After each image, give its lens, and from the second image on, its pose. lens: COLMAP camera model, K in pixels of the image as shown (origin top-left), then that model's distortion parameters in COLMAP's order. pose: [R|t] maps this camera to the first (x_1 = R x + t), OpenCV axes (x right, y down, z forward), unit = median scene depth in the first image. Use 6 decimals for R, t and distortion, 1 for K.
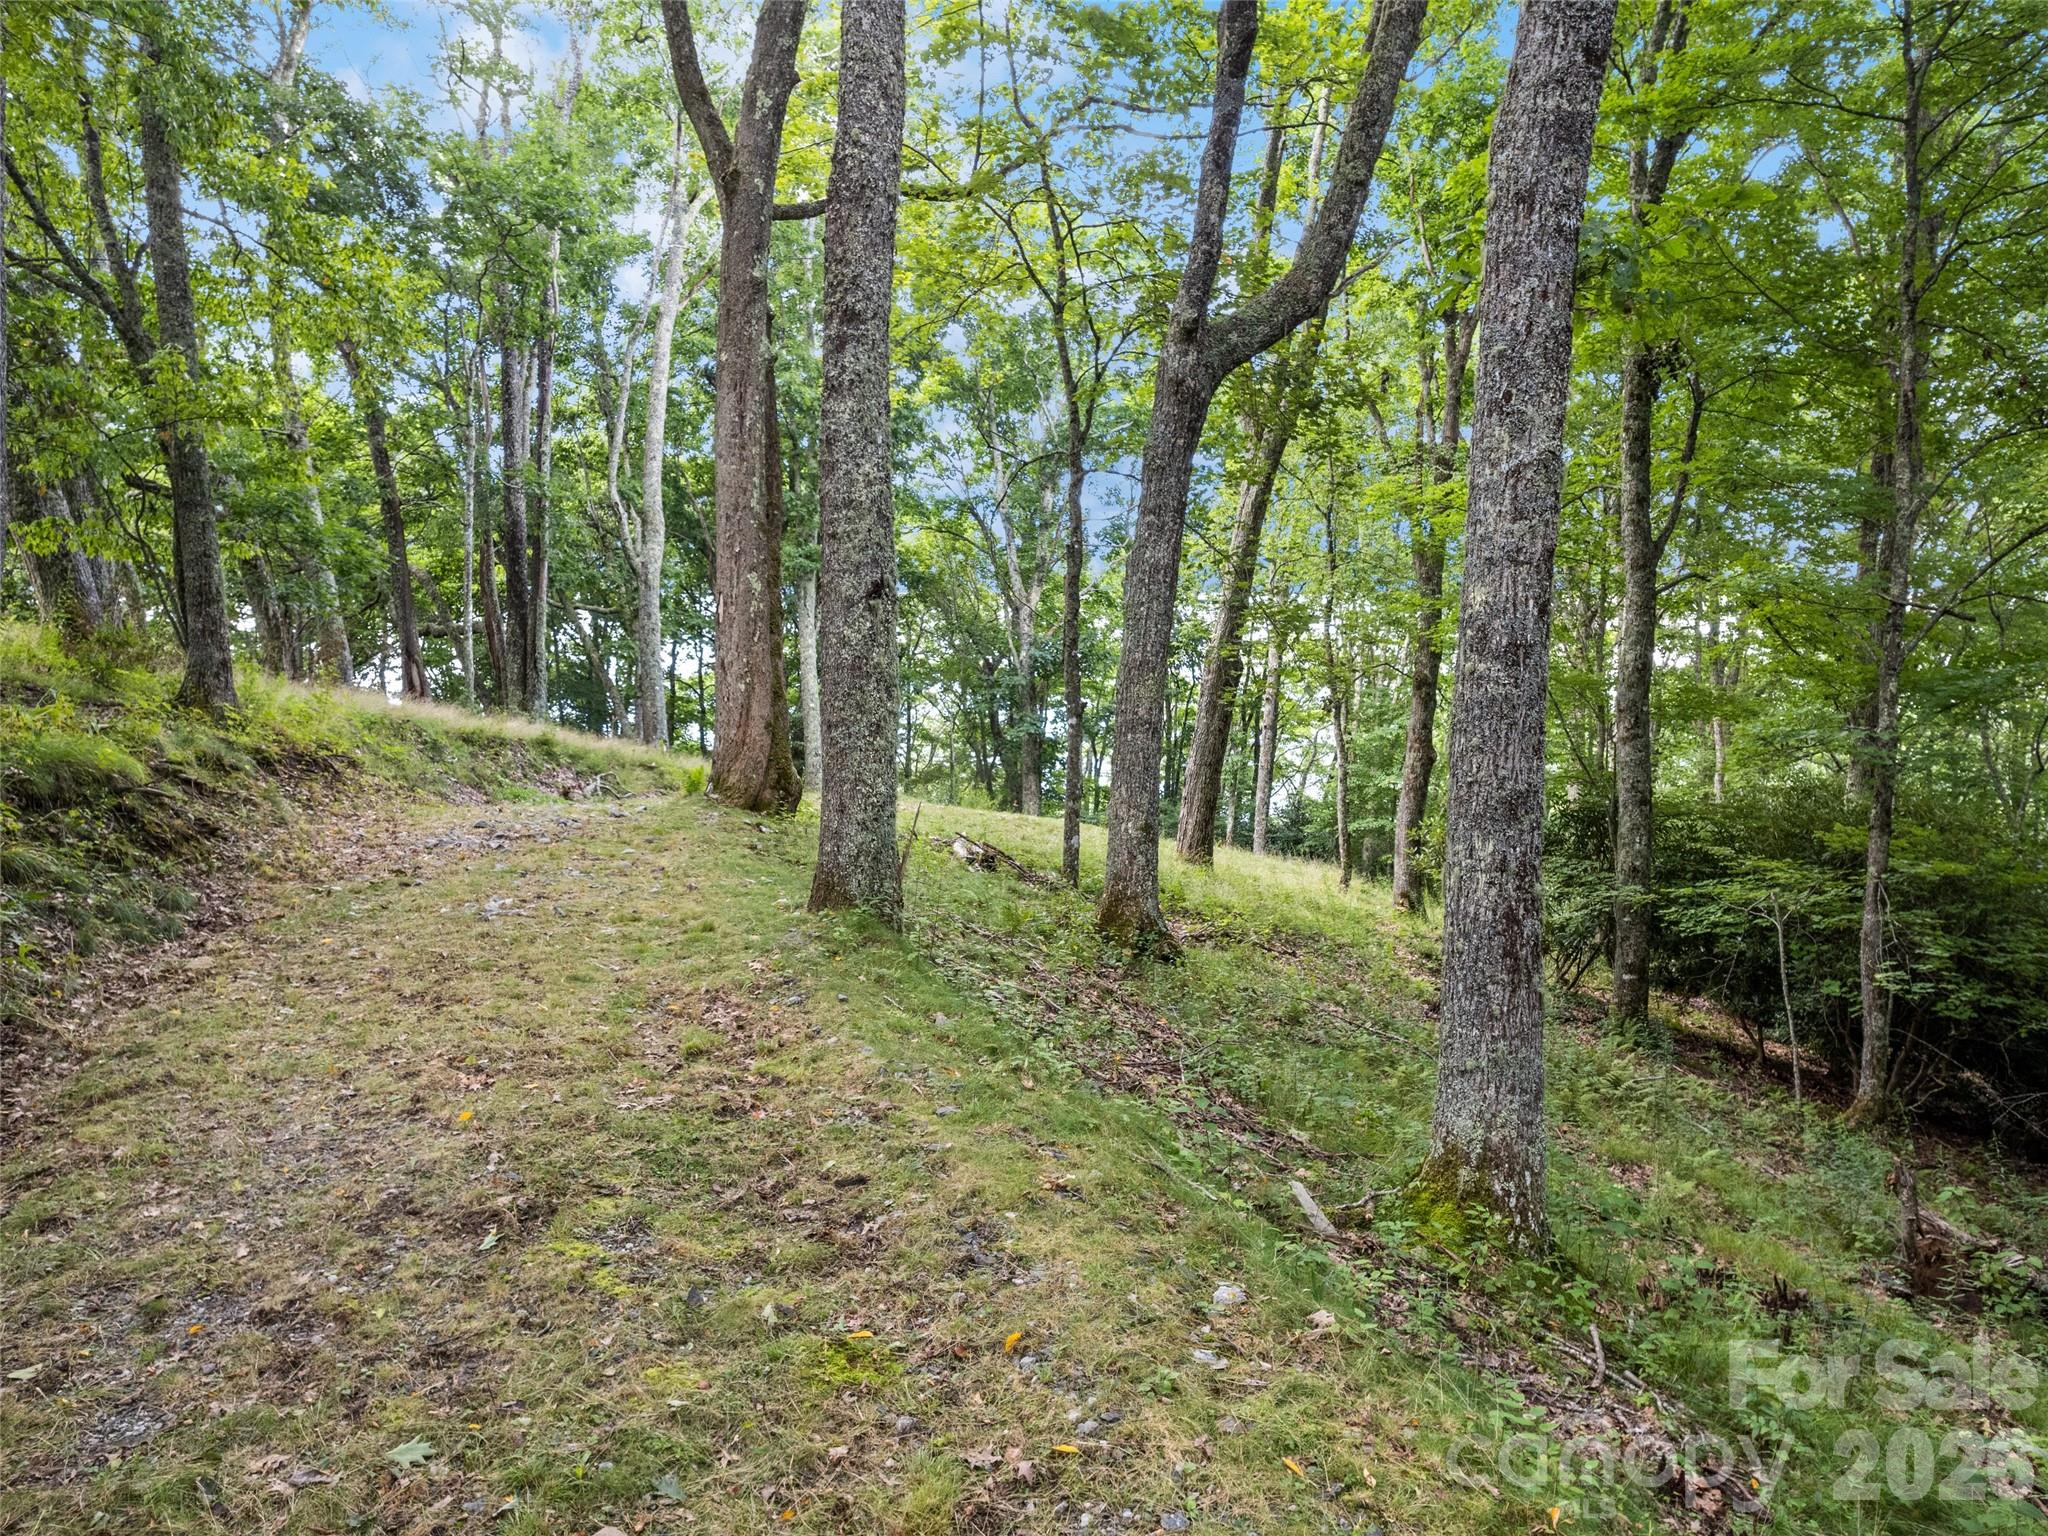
lens RADIAL K [[1416.1, 0, 1056.2], [0, 1416.1, 770.2], [0, 0, 1]] dist [-0.002299, -0.086487]
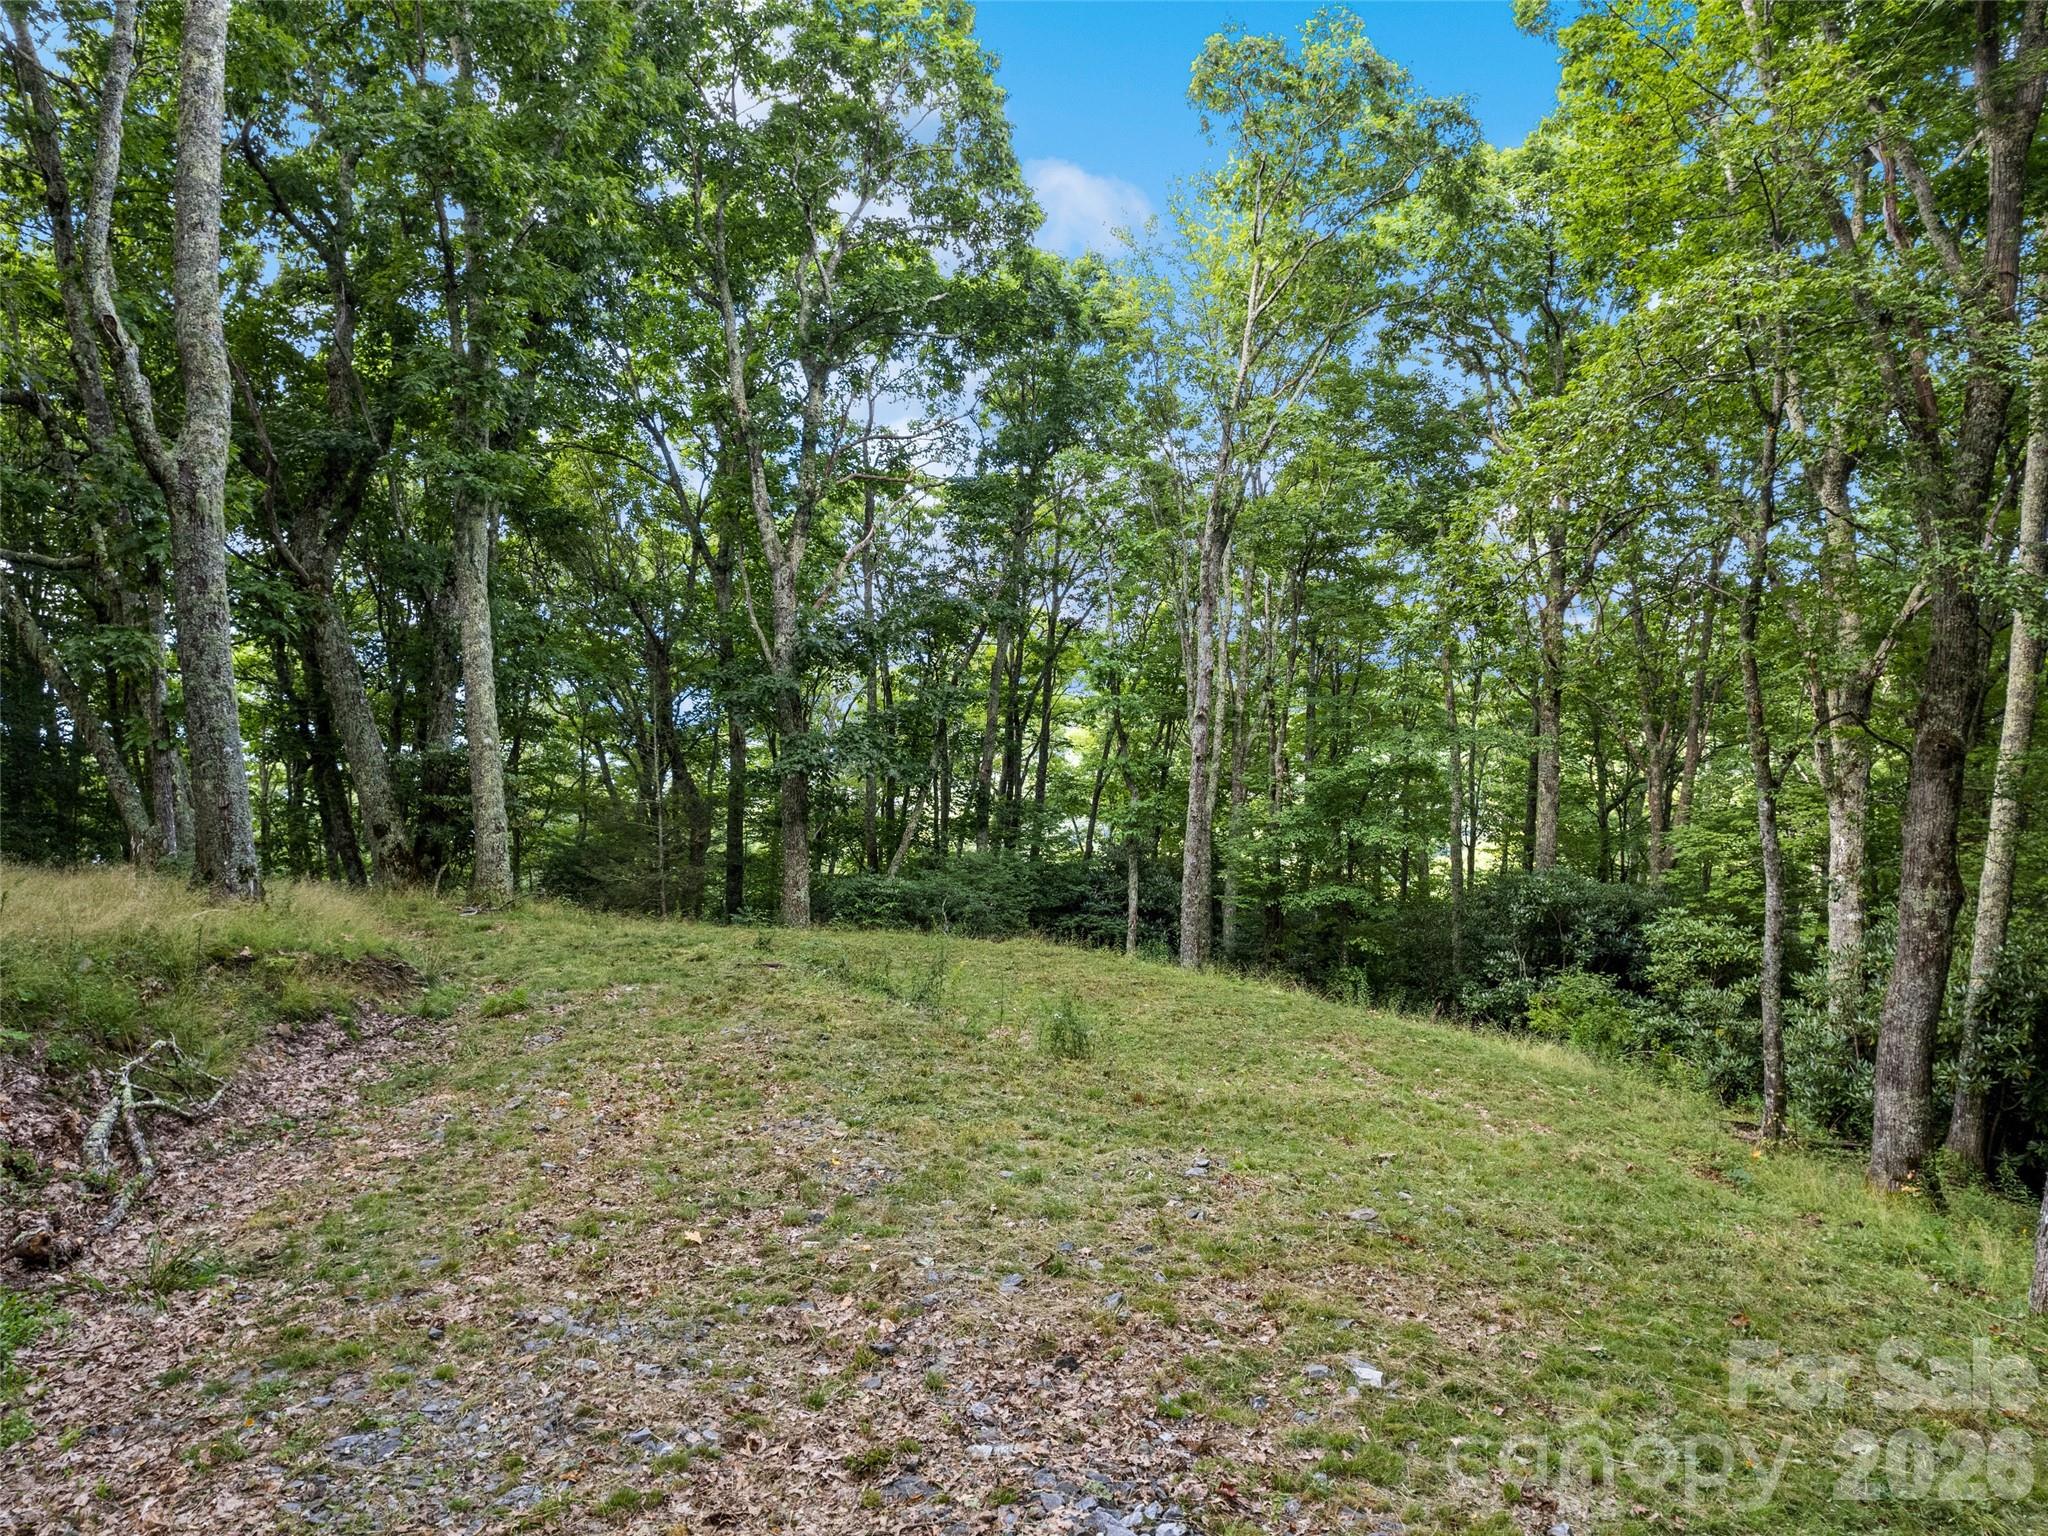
lens RADIAL K [[1459.0, 0, 1024.0], [0, 1459.0, 768.0], [0, 0, 1]] dist [-0.073236, 0.067768]
pose [[0.952715, -0.023044, 0.302991, -0.175325], [0.013996, 0.999390, 0.032002, -0.061065], [-0.303544, -0.026248, 0.952456, 0.471386]]
